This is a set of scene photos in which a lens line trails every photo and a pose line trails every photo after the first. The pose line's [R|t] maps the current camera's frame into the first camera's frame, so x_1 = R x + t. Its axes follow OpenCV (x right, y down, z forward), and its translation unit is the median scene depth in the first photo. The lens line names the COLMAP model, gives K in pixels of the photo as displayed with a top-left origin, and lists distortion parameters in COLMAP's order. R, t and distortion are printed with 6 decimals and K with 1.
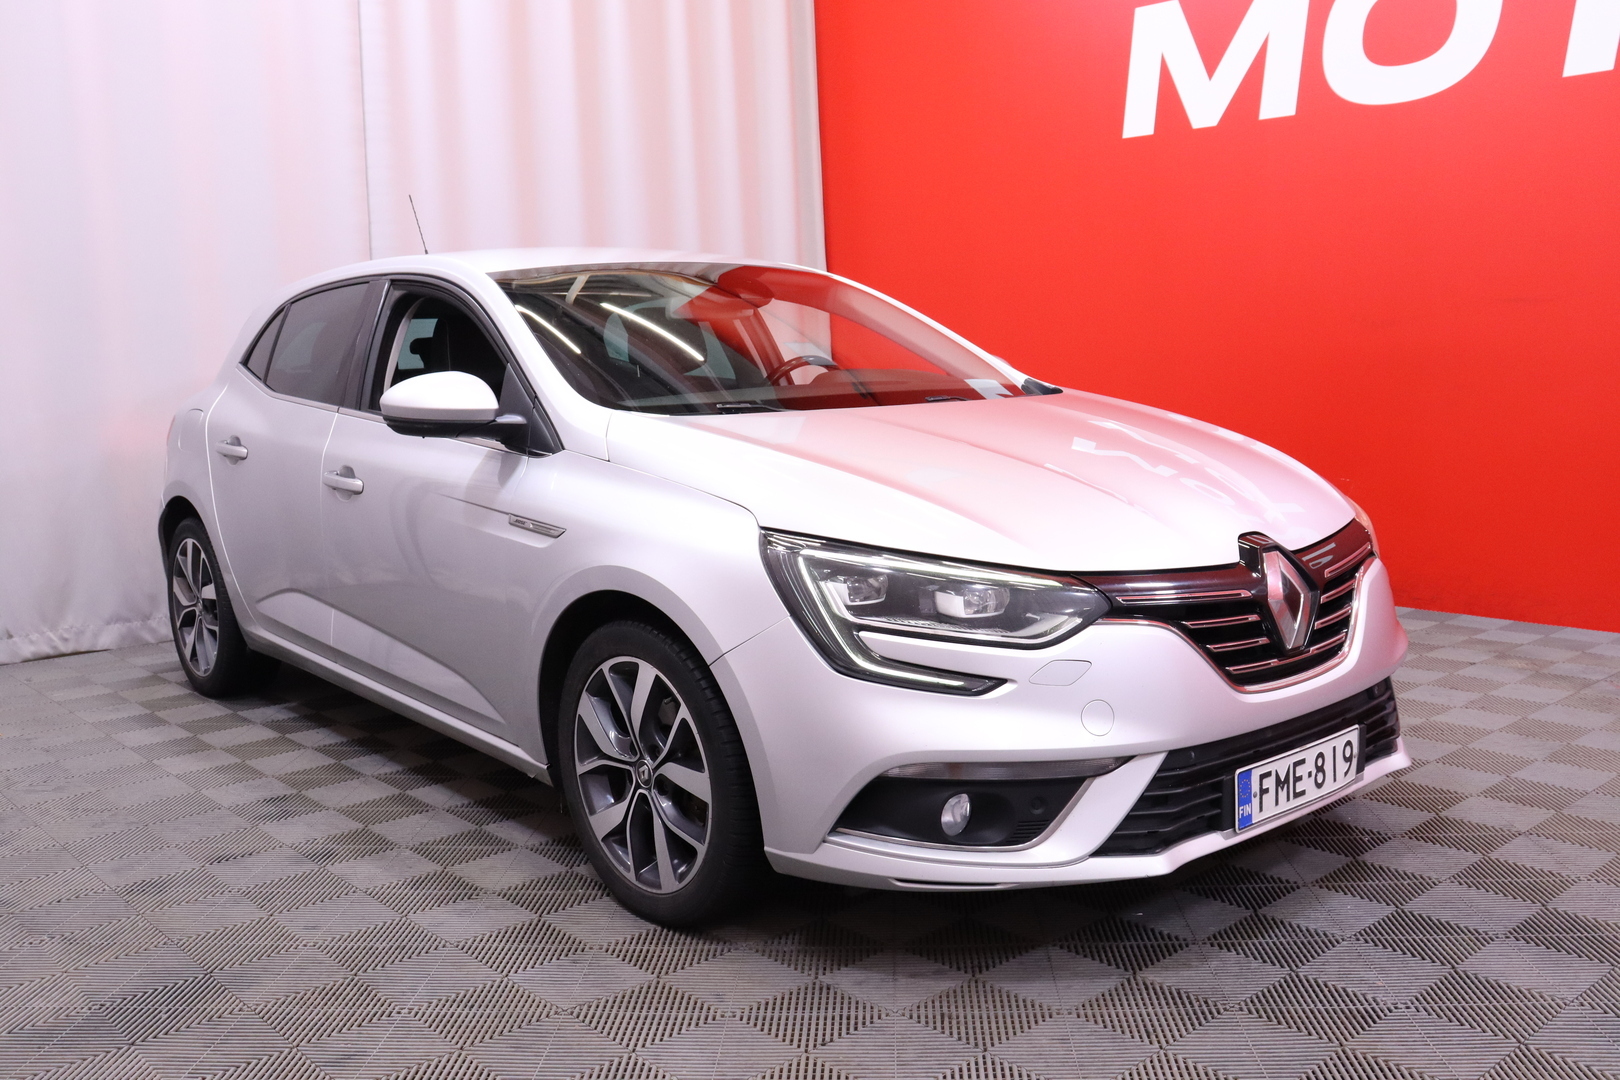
lens RADIAL K [[1492.6, 0, 810.0], [0, 1492.6, 540.0], [0, 0, 1]] dist [-0.106069, 0.003194]
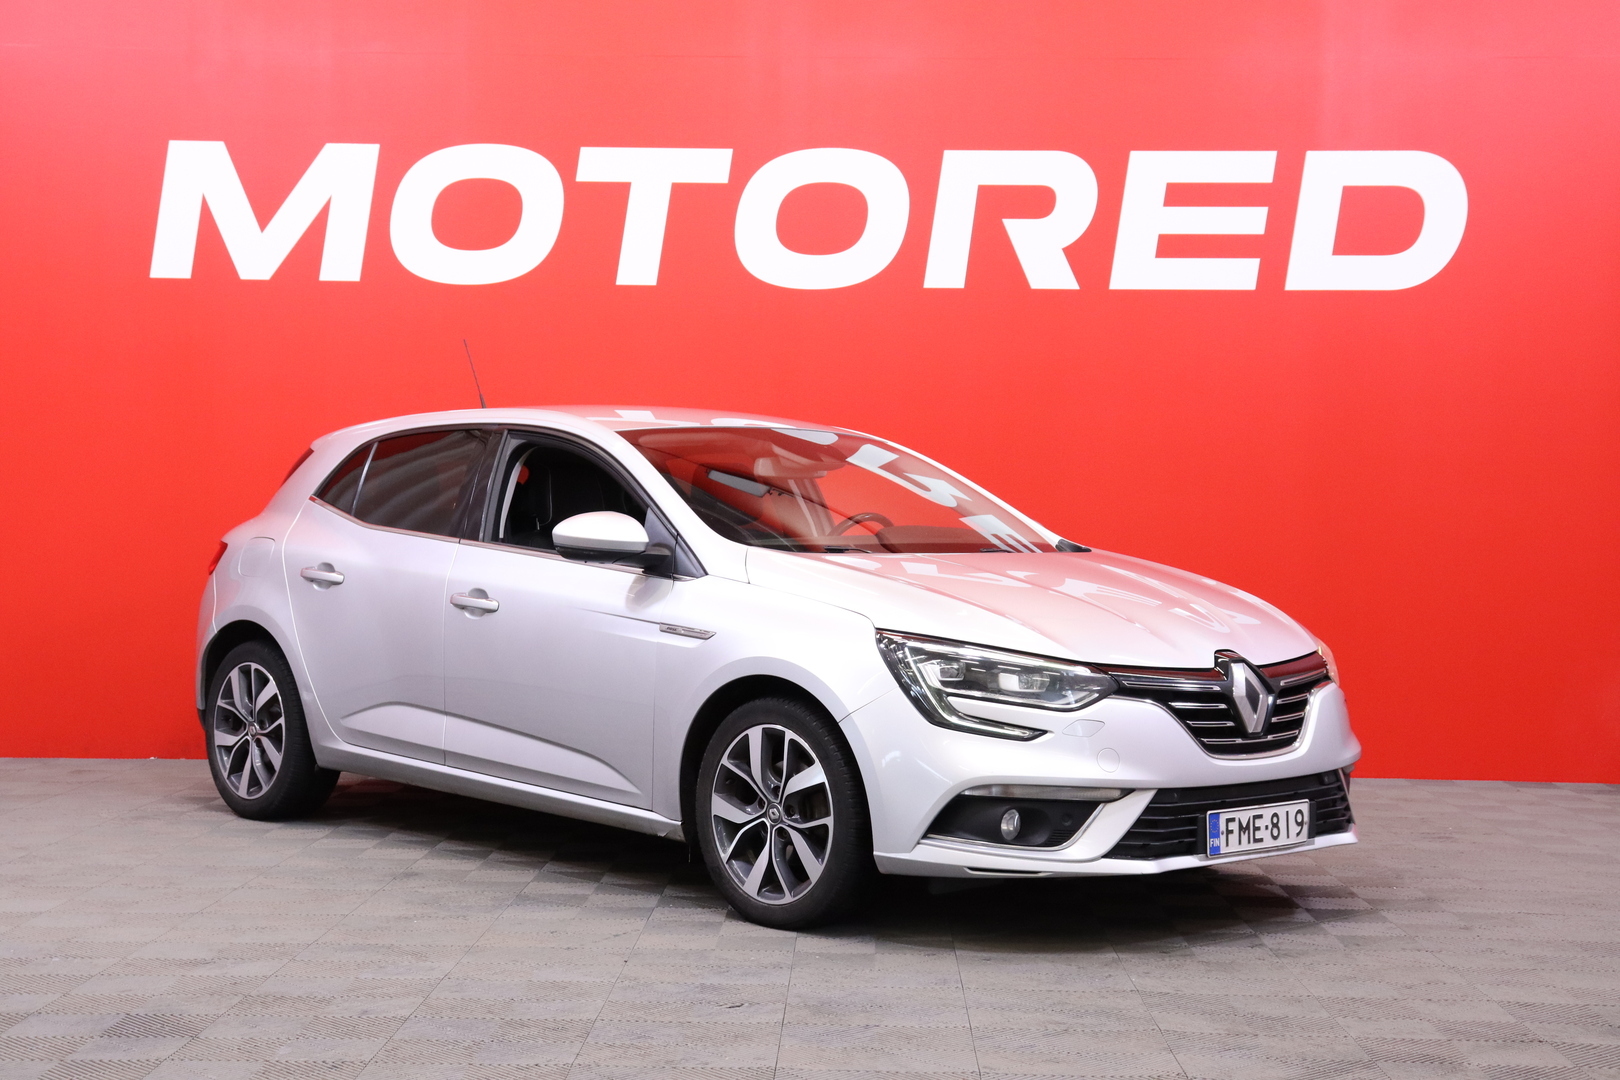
lens RADIAL K [[2436.0, 0, 810.0], [0, 2436.0, 540.0], [0, 0, 1]] dist [0.108402, -0.023747]
pose [[0.997996, 0.040066, 0.048983, -0.207384], [-0.034157, 0.992659, -0.116025, 0.175447], [-0.053272, 0.114119, 0.992038, -1.278413]]
